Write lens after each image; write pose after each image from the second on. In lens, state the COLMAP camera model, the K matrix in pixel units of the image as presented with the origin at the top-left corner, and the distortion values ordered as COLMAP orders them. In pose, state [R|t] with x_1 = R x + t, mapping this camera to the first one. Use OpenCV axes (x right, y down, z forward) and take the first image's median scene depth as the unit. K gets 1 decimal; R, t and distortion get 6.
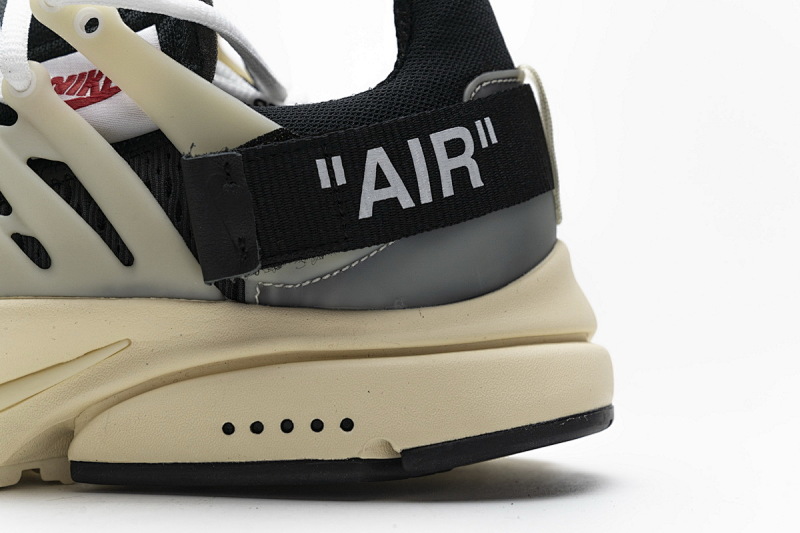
lens RADIAL K [[1526.7, 0, 397.5], [0, 1526.7, 272.3], [0, 0, 1]] dist [0.000280, 0.000000]
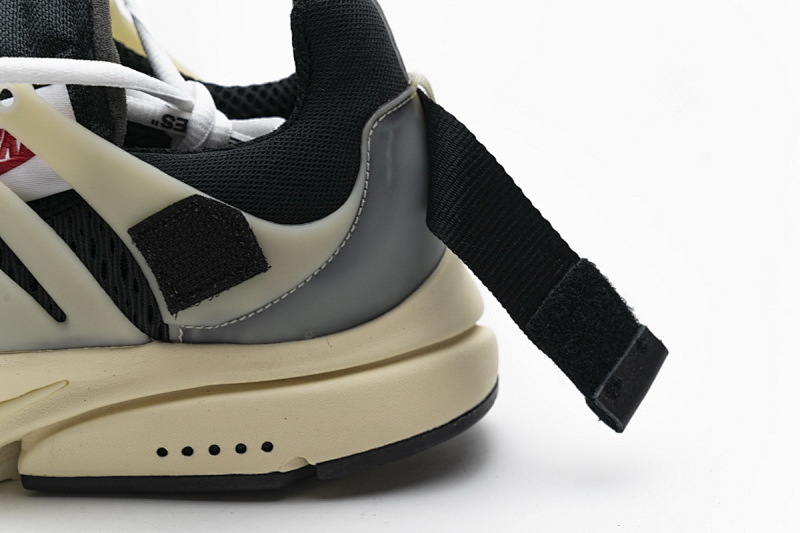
lens RADIAL K [[1526.7, 0, 403.4], [0, 1526.7, 272.5], [0, 0, 1]] dist [0.000280, 0.000000]
pose [[0.996444, -0.037897, 0.075258, -0.012477], [0.013643, 0.953926, 0.299733, -0.359170], [-0.083149, -0.297640, 0.951050, -0.052594]]
